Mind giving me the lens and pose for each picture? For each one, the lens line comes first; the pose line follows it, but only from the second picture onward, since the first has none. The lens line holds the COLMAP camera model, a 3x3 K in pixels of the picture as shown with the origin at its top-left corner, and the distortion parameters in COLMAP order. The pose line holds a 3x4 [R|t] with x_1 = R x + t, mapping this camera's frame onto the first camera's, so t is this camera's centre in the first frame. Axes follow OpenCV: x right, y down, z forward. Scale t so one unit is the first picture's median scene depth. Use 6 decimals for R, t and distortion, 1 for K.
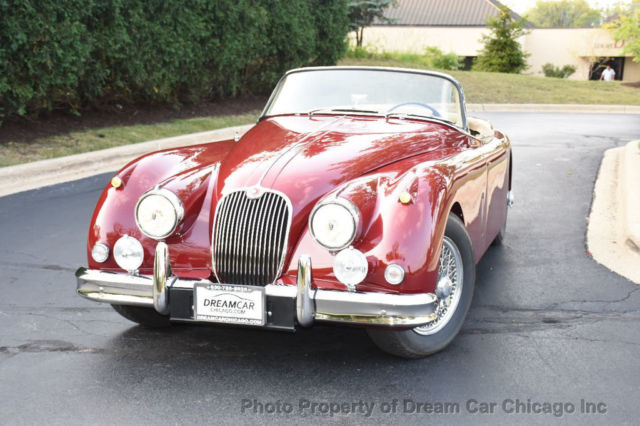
lens RADIAL K [[1053.5, 0, 319.5], [0, 1053.5, 229.5], [0, 0, 1]] dist [0.316433, 0.095484]
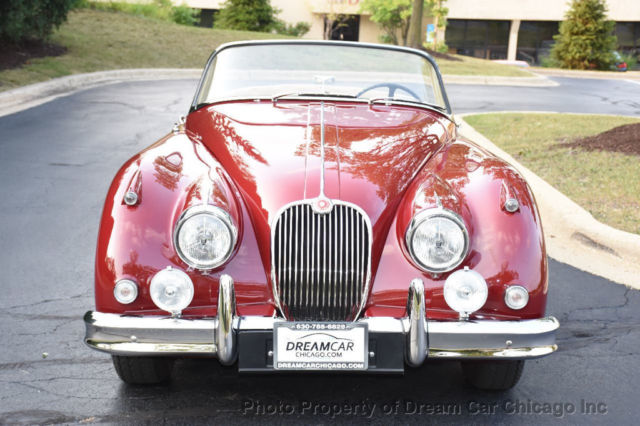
lens RADIAL K [[1292.3, 0, 320.0], [0, 1292.3, 213.0], [0, 0, 1]] dist [0.433581, 0.052772]
pose [[0.942250, -0.042819, 0.332161, -0.395808], [0.041755, 0.999074, 0.010345, -0.039879], [-0.332296, 0.004122, 0.943166, 0.061018]]
